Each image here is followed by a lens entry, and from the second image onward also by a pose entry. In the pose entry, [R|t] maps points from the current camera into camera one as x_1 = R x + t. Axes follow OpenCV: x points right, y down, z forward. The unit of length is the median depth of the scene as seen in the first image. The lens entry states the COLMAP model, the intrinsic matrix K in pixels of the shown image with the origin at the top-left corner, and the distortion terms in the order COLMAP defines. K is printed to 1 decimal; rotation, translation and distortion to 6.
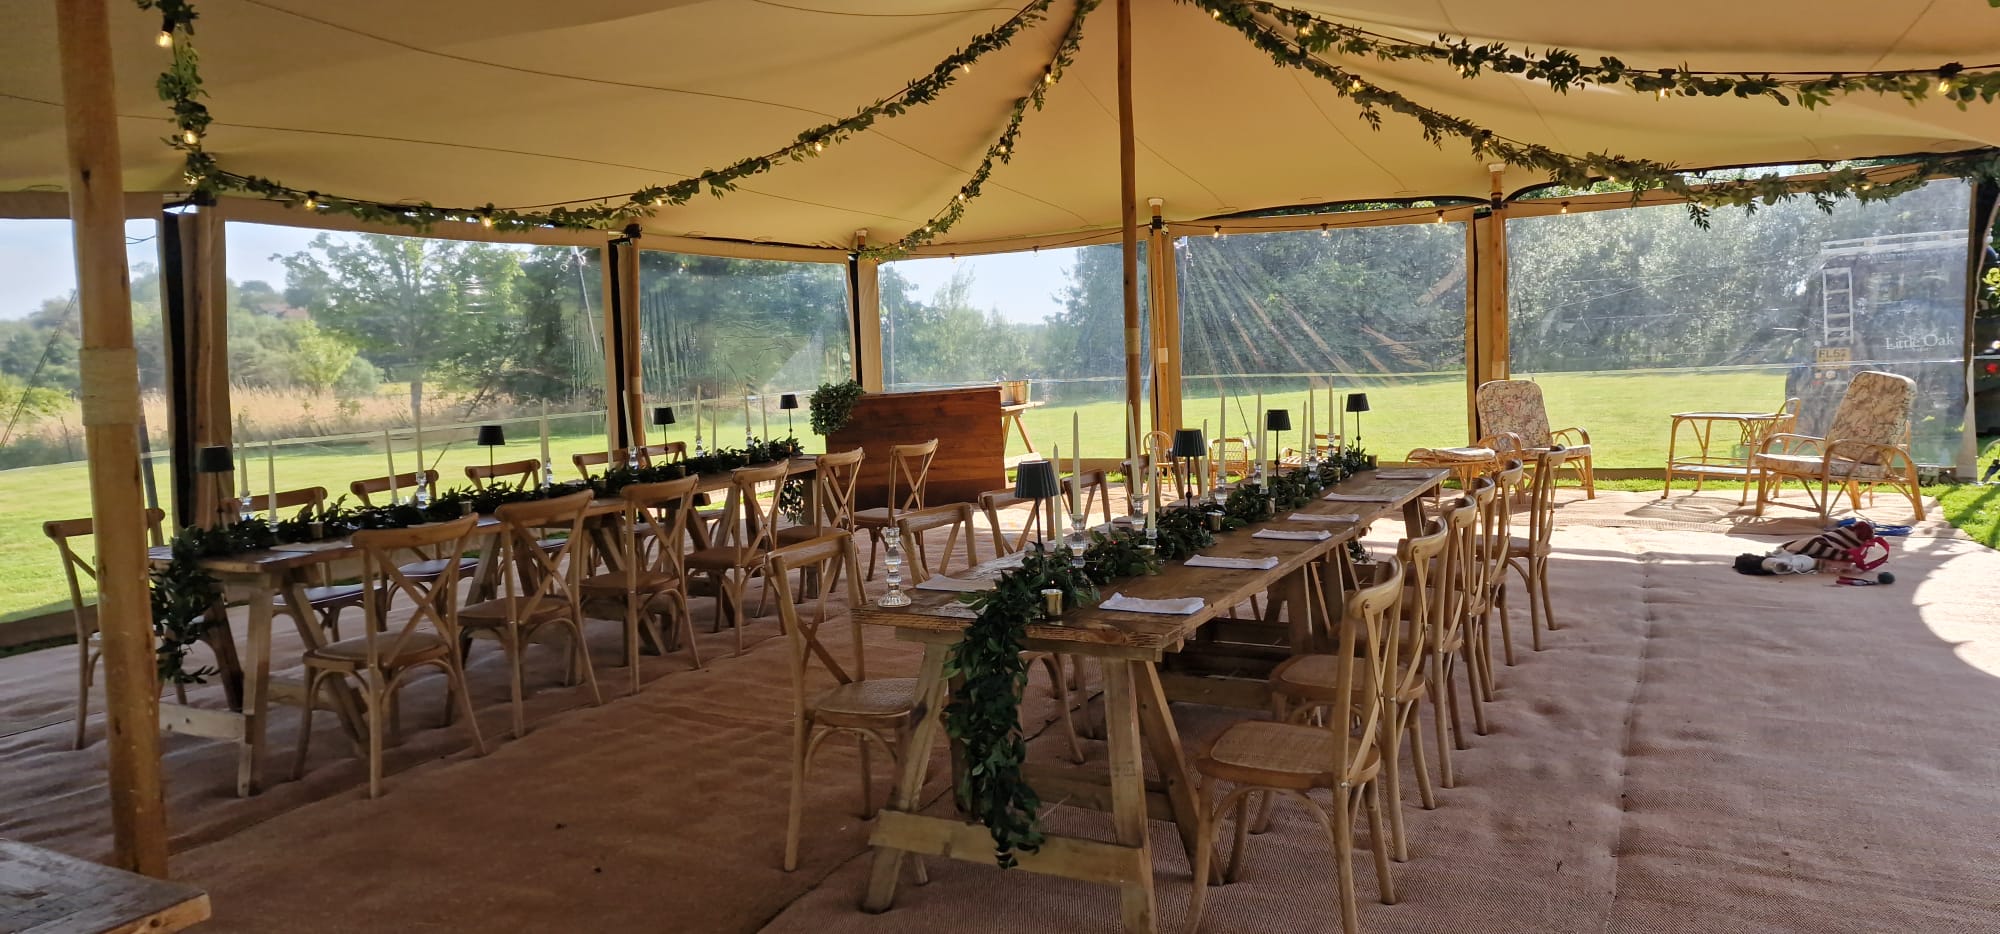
lens RADIAL K [[1270.4, 0, 997.9], [0, 1270.4, 467.2], [0, 0, 1]] dist [0.075655, -0.068360]
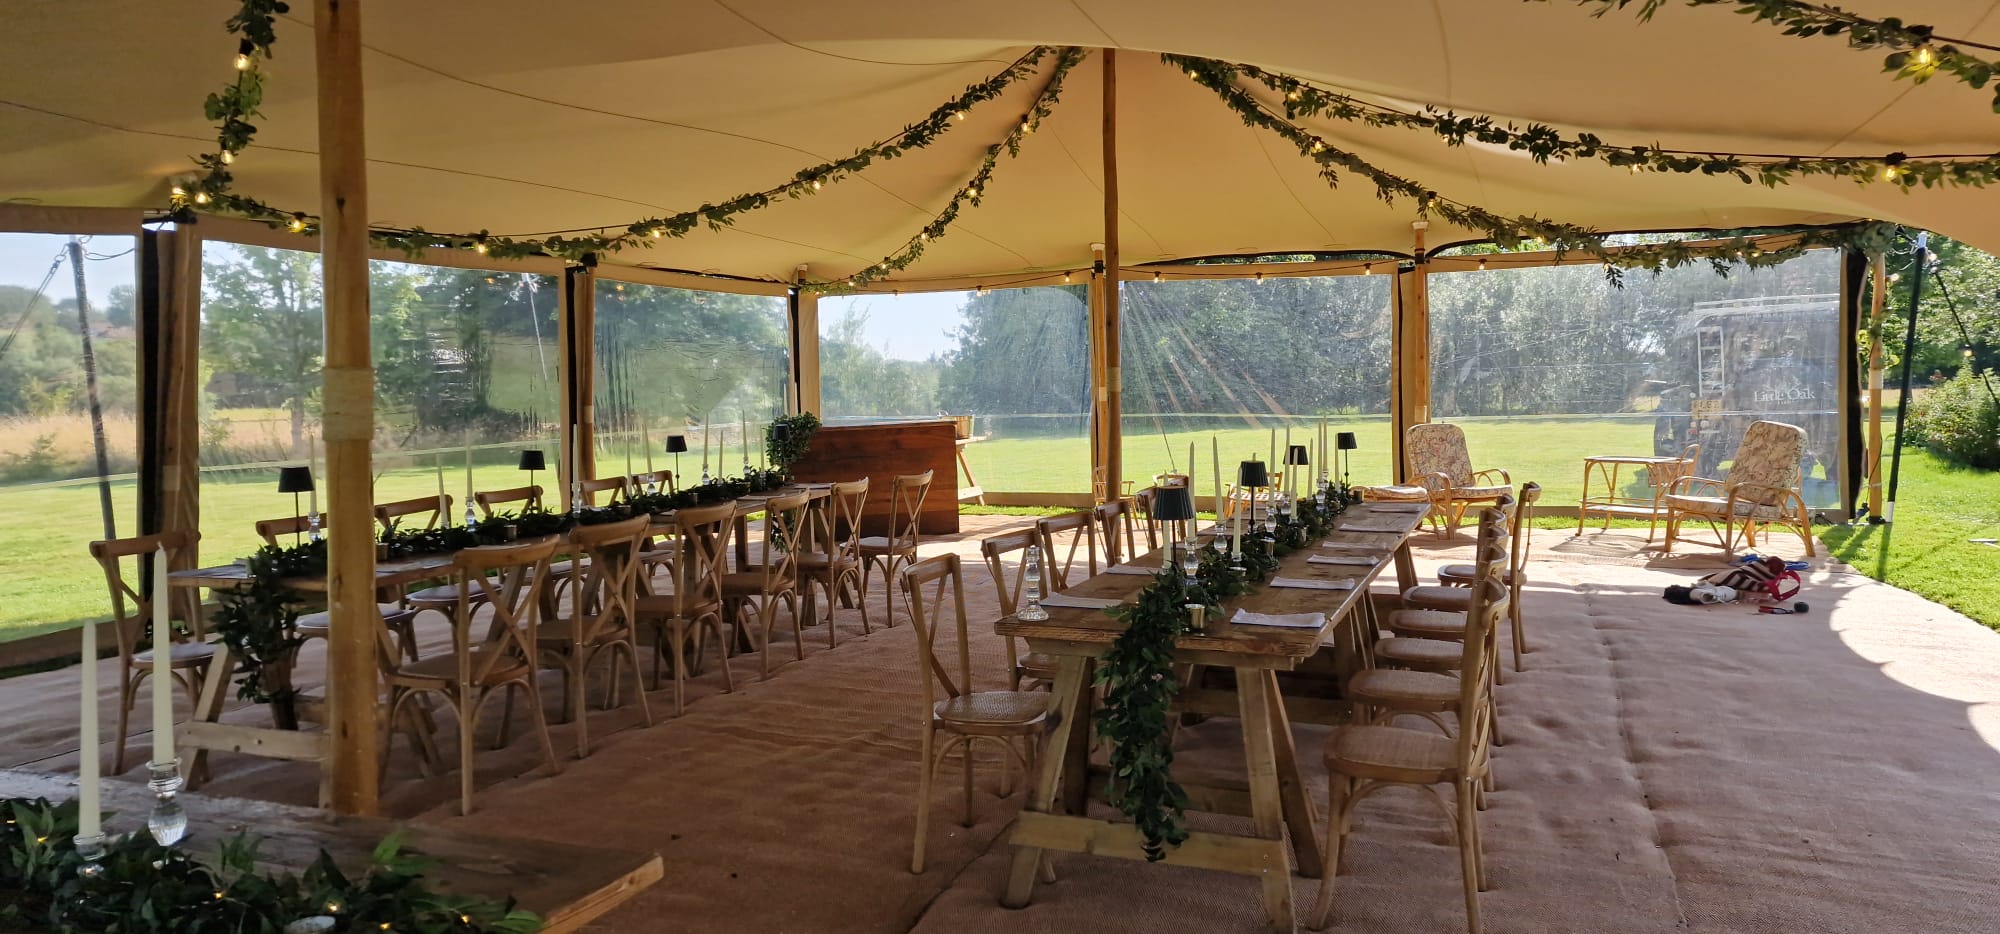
lens RADIAL K [[1270.4, 0, 997.9], [0, 1270.4, 467.2], [0, 0, 1]] dist [0.075655, -0.068360]
pose [[0.994942, 0.013272, 0.099570, -0.110088], [-0.010377, 0.999510, -0.029538, 0.005752], [-0.099913, 0.028355, 0.994592, -0.035301]]
